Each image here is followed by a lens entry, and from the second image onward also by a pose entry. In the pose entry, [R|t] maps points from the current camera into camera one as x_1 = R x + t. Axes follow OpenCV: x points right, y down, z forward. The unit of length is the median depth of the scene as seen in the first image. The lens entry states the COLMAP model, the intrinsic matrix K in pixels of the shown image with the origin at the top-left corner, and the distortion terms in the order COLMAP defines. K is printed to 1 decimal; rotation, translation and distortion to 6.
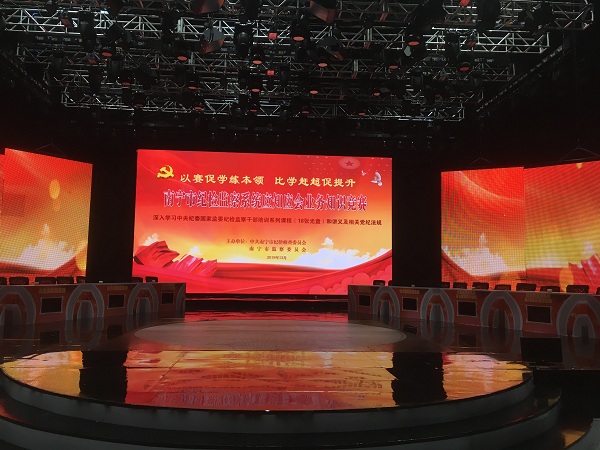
lens RADIAL K [[516.3, 0, 300.0], [0, 516.3, 225.0], [0, 0, 1]] dist [0.077107, -0.101015]
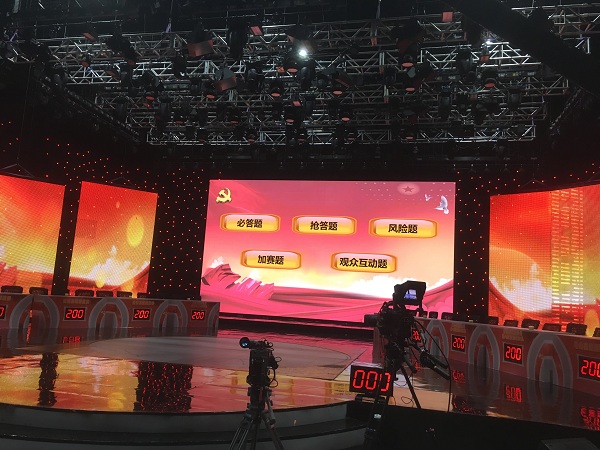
lens RADIAL K [[520.2, 0, 300.0], [0, 520.2, 225.0], [0, 0, 1]] dist [0.052687, -0.000872]
pose [[0.951894, 0.003352, -0.306410, 0.234932], [-0.020506, 0.998395, -0.052782, 0.004835], [0.305741, 0.056526, 0.950435, 0.017364]]
